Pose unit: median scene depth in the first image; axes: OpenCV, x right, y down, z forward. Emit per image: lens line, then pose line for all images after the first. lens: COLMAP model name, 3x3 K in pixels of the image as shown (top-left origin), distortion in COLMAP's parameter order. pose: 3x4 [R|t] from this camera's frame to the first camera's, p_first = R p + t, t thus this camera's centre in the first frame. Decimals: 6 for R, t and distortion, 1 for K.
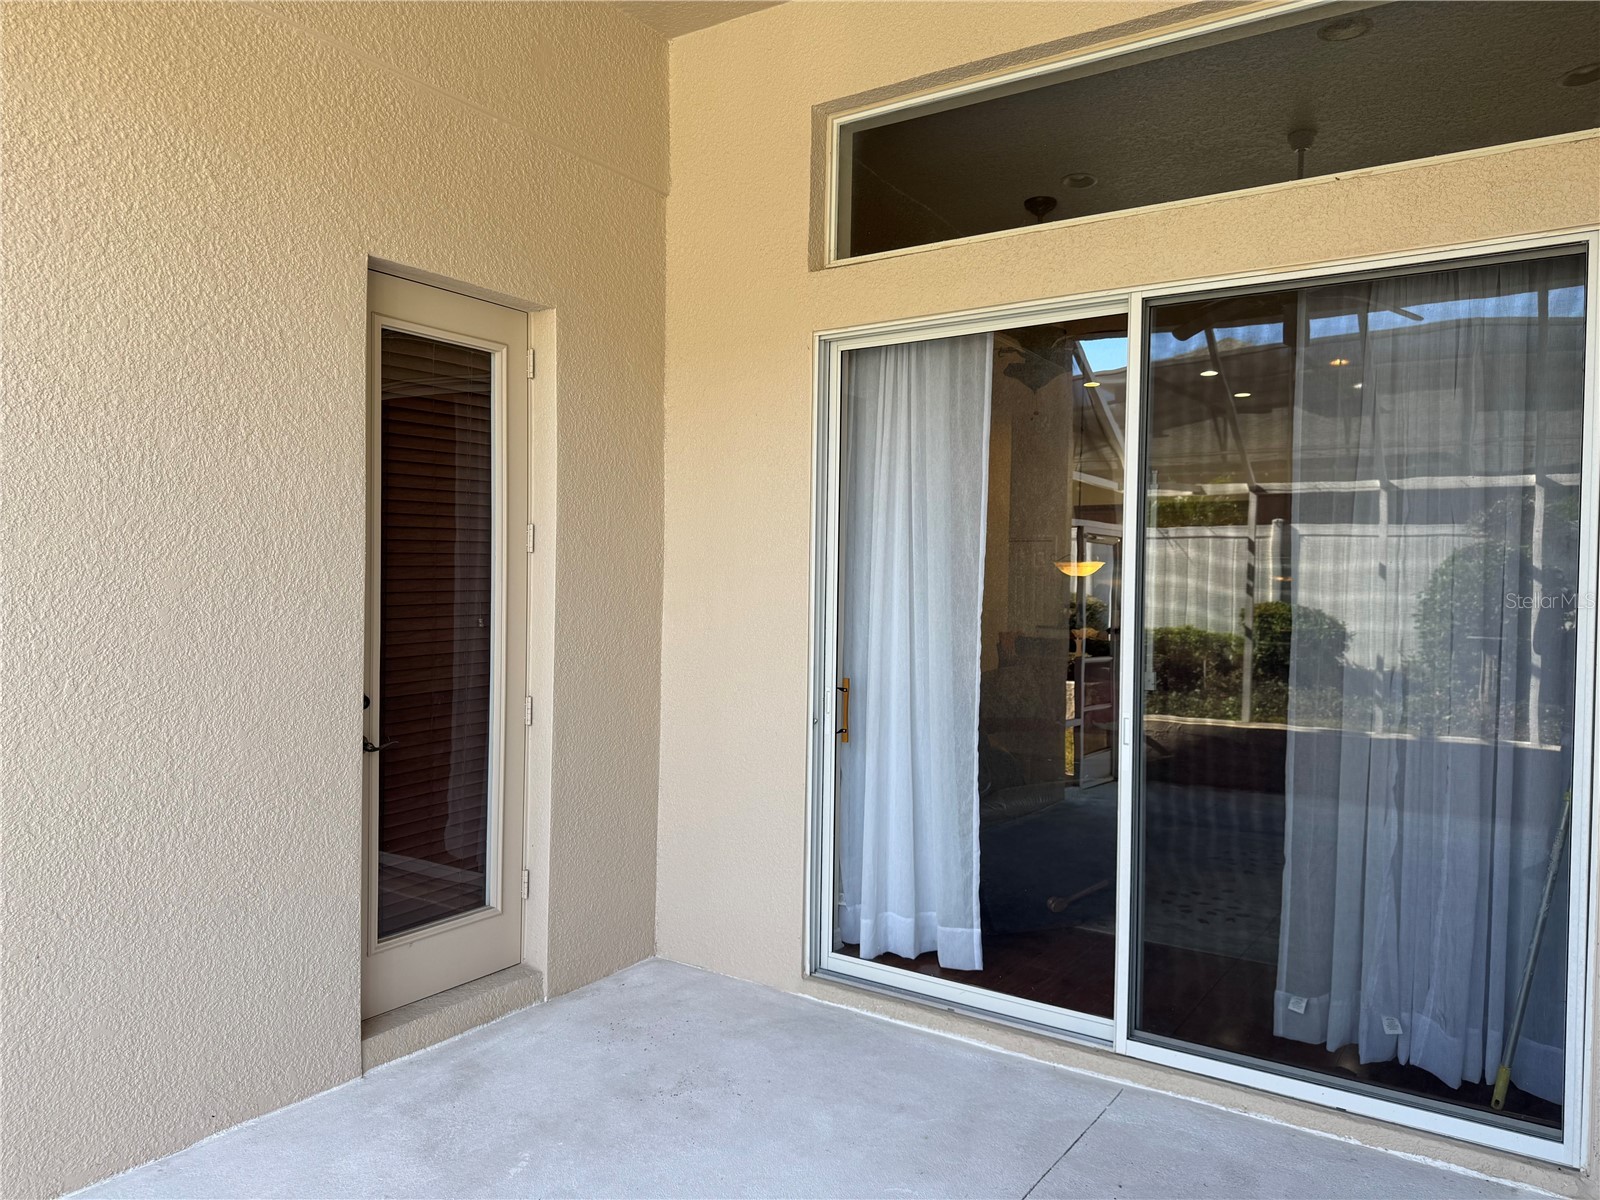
lens RADIAL K [[1123.7, 0, 801.2], [0, 1123.7, 602.7], [0, 0, 1]] dist [0.000794, -0.005933]
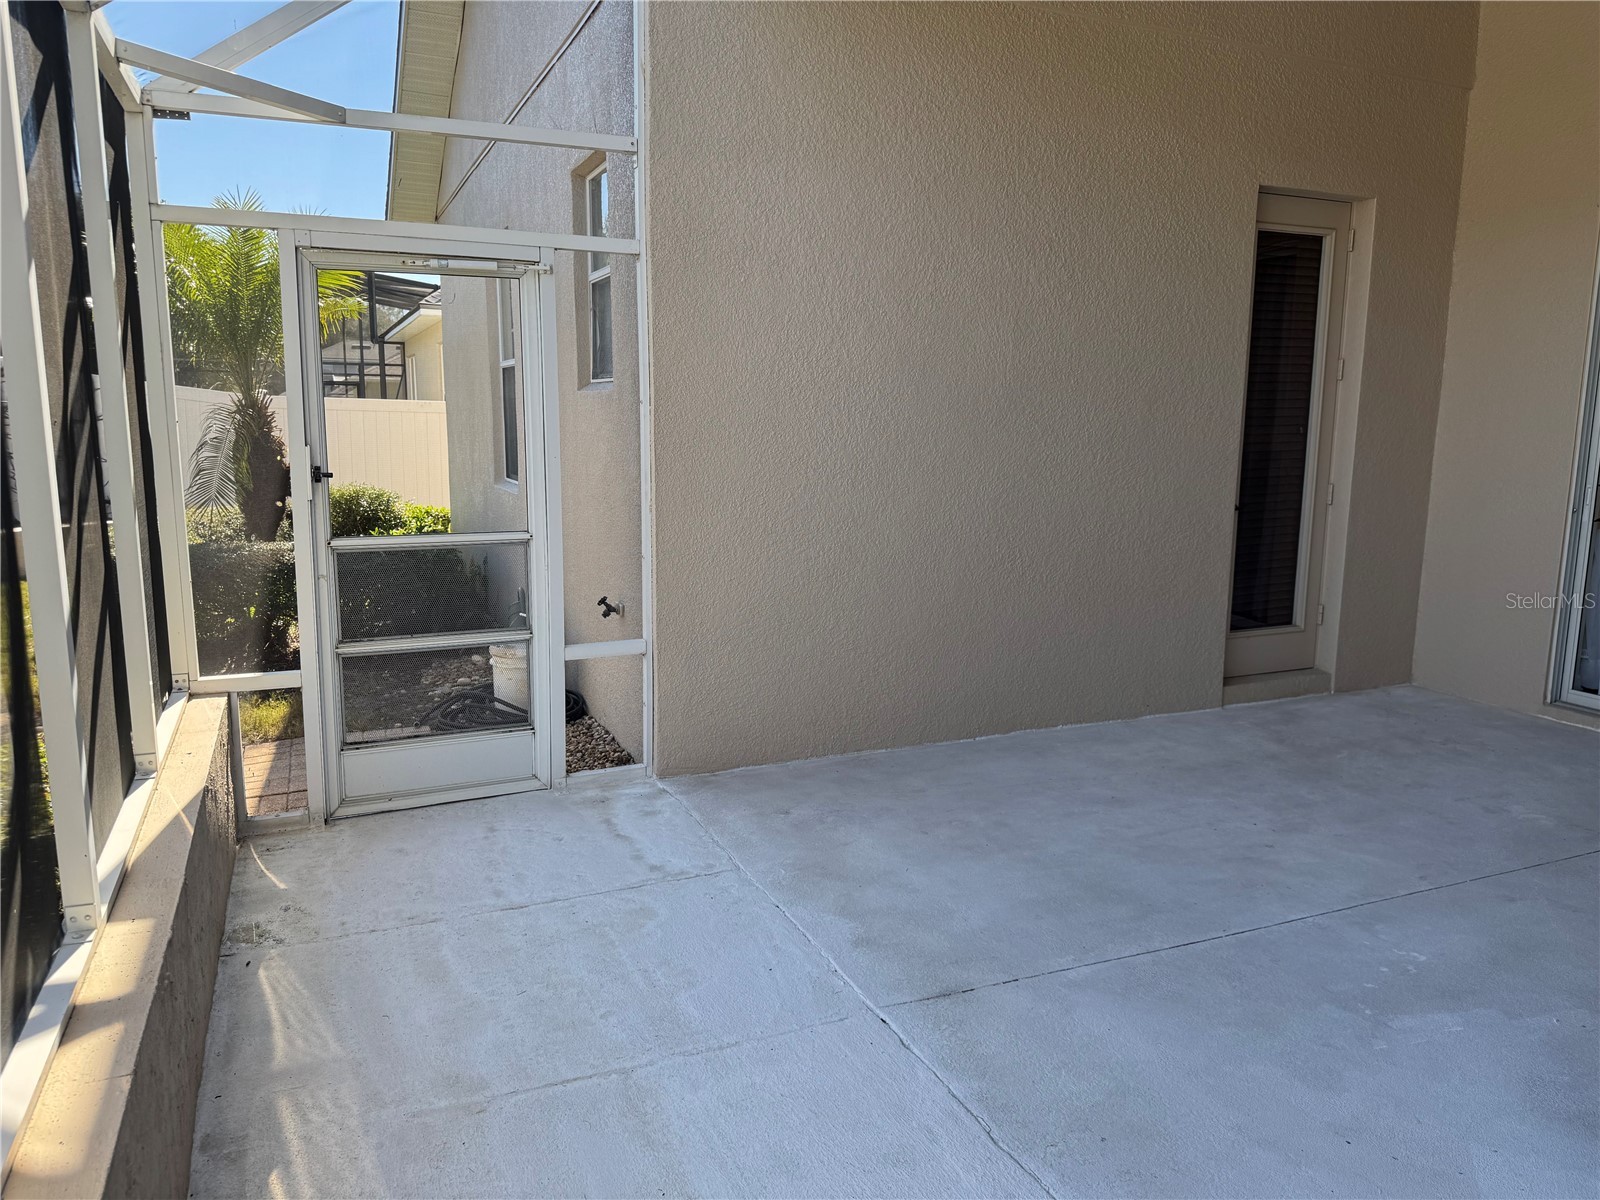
lens RADIAL K [[1123.7, 0, 793.7], [0, 1123.7, 597.7], [0, 0, 1]] dist [0.000794, -0.005933]
pose [[0.840525, 0.077747, -0.536165, -0.043401], [-0.004390, 0.990594, 0.136761, 0.036107], [0.541755, -0.112597, 0.832961, -0.575937]]
